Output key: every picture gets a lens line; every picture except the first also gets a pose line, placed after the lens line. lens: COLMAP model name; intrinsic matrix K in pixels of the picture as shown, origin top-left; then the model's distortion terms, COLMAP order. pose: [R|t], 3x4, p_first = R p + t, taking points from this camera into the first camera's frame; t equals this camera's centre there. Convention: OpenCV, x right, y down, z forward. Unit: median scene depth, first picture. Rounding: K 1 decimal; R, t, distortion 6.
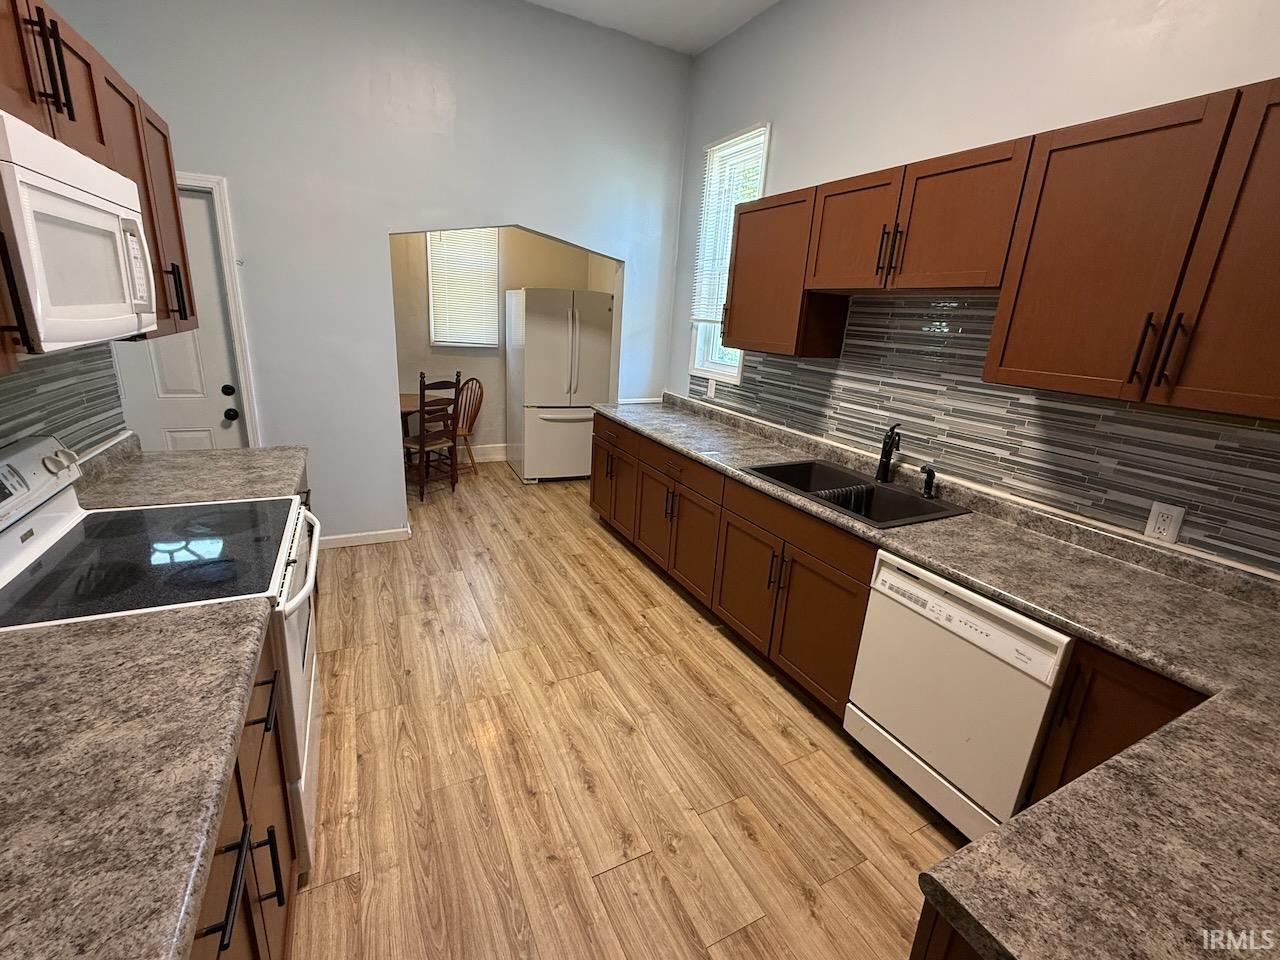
lens RADIAL K [[555.5, 0, 640.3], [0, 555.5, 475.9], [0, 0, 1]] dist [0.000095, -0.000279]
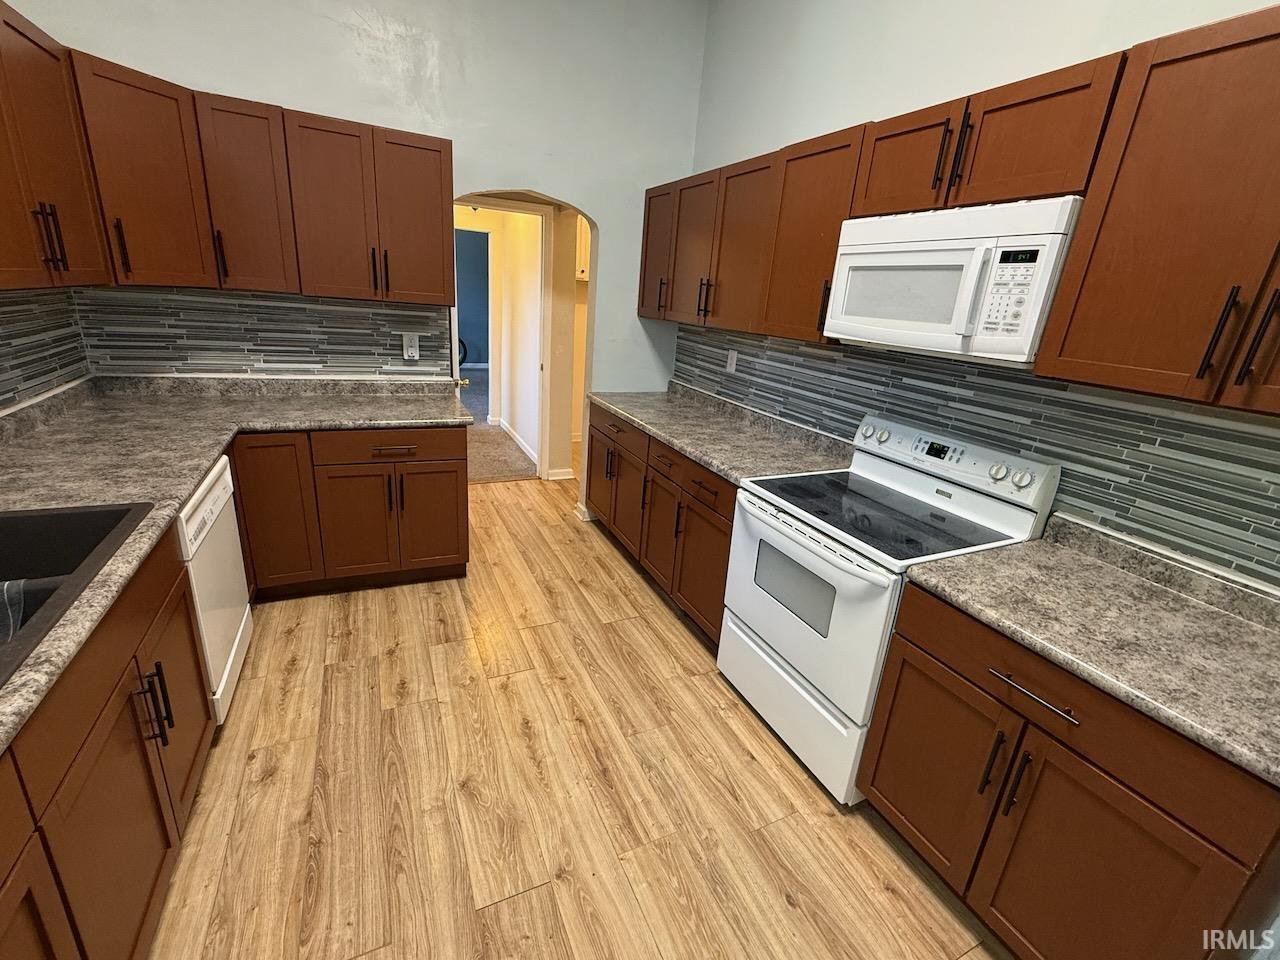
lens RADIAL K [[555.5, 0, 640.6], [0, 555.5, 477.5], [0, 0, 1]] dist [0.000095, -0.000279]
pose [[-0.990488, -0.136527, -0.017117, -0.227718], [-0.122281, 0.816368, 0.564438, -0.465681], [-0.063087, 0.561162, -0.825298, 1.620071]]
